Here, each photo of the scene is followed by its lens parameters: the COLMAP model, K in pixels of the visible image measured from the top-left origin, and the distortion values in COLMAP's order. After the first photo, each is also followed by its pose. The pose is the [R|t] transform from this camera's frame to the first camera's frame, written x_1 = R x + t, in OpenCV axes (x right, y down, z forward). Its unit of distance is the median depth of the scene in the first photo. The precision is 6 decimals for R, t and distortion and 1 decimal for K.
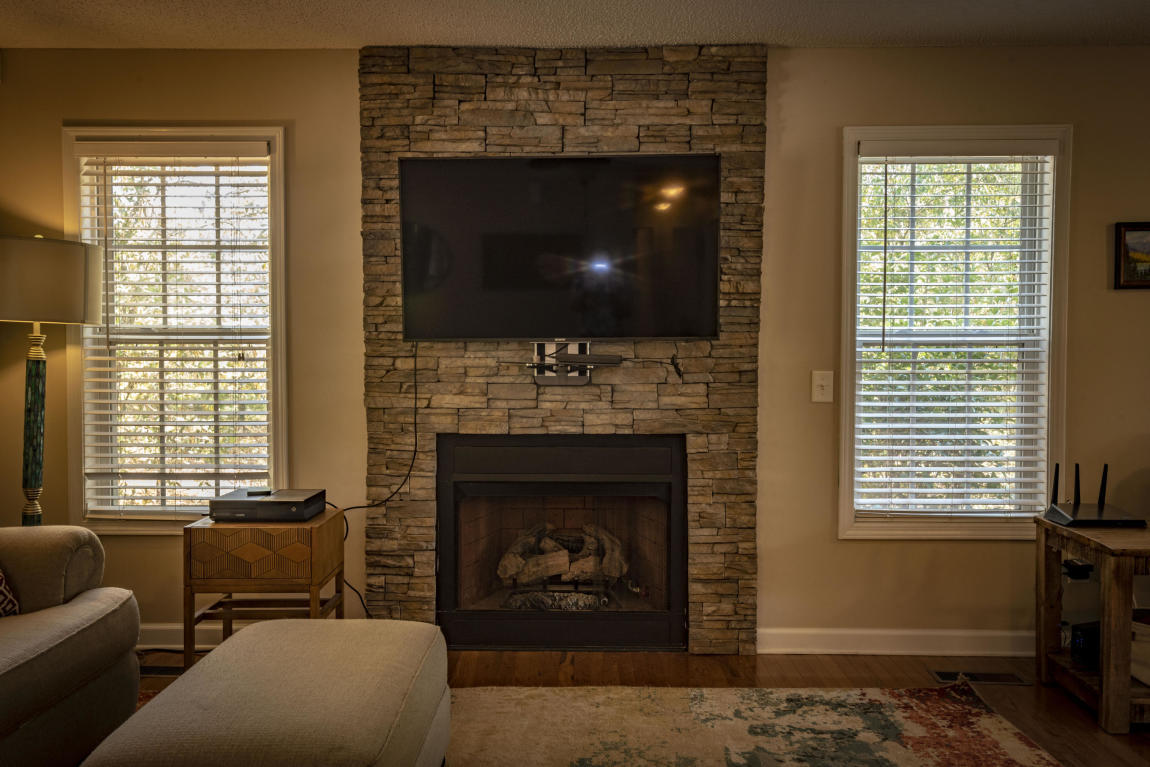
lens RADIAL K [[885.6, 0, 575.0], [0, 885.6, 383.5], [0, 0, 1]] dist [0.029402, -0.001783]
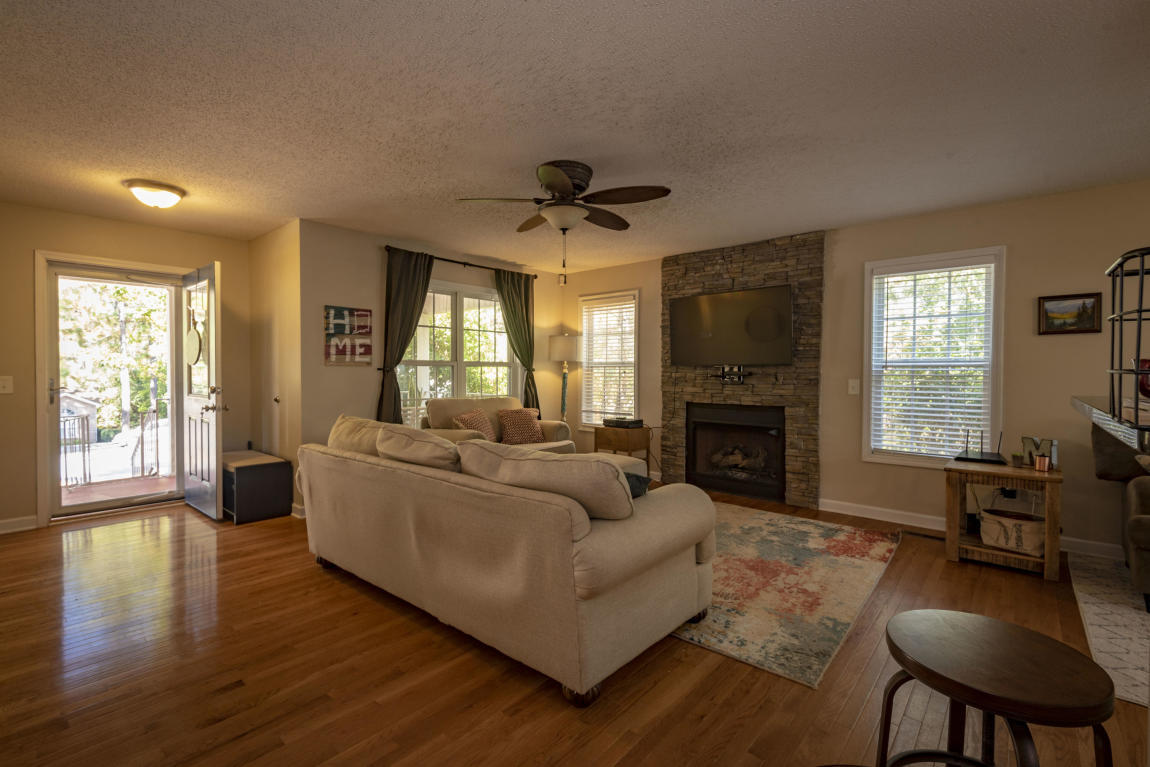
lens RADIAL K [[516.3, 0, 575.0], [0, 516.3, 383.5], [0, 0, 1]] dist [0.000759, 0.000016]
pose [[0.759194, 0.017765, -0.650622, 0.578311], [-0.023802, 0.999717, -0.000476, 0.011243], [0.650429, 0.015847, 0.759402, -0.353737]]
